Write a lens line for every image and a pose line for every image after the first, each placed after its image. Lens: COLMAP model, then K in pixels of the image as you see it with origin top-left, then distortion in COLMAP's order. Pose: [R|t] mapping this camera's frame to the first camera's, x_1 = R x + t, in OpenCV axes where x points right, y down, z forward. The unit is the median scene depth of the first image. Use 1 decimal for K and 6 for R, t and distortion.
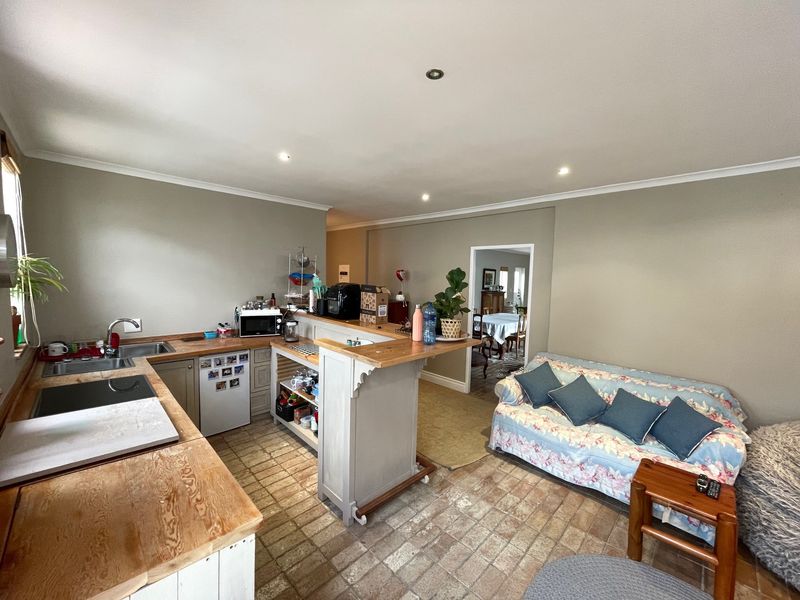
lens RADIAL K [[323.5, 0, 400.0], [0, 323.5, 300.0], [0, 0, 1]] dist [-0.001541, -0.000197]
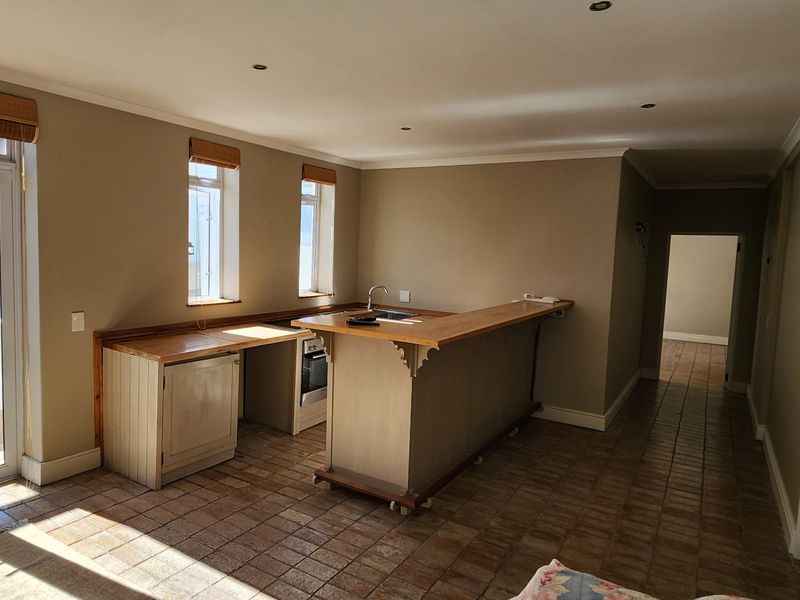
lens RADIAL K [[528.5, 0, 400.0], [0, 528.5, 297.1], [0, 0, 1]] dist [0.004978, -0.003099]
pose [[0.241425, 0.069923, -0.967897, 0.989921], [-0.106337, 0.993301, 0.045235, -0.004258], [0.964576, 0.092002, 0.247243, 0.502807]]
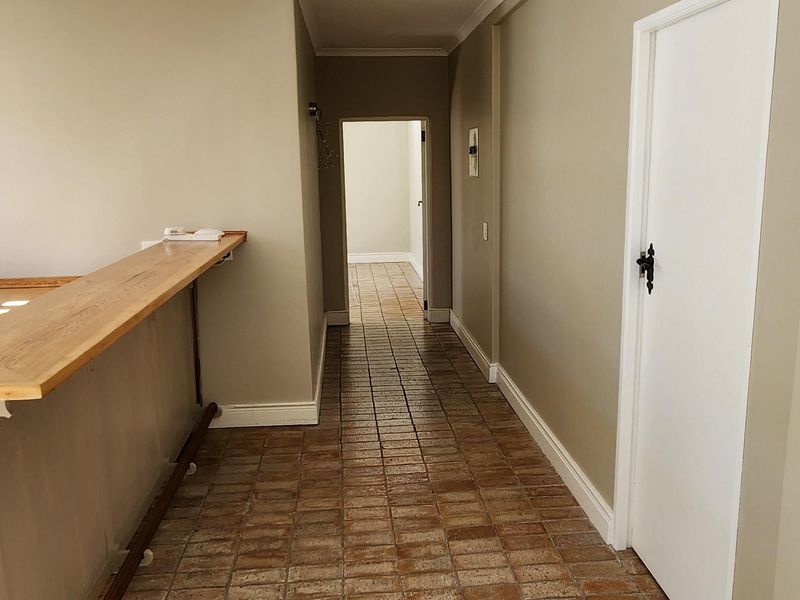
lens RADIAL K [[703.2, 0, 402.2], [0, 703.2, 301.9], [0, 0, 1]] dist [-0.002675, 0.003364]
pose [[0.761798, 0.089150, -0.641651, 0.640439], [-0.012461, 0.992319, 0.123078, -0.010612], [0.647694, -0.085765, 0.757058, 0.595763]]
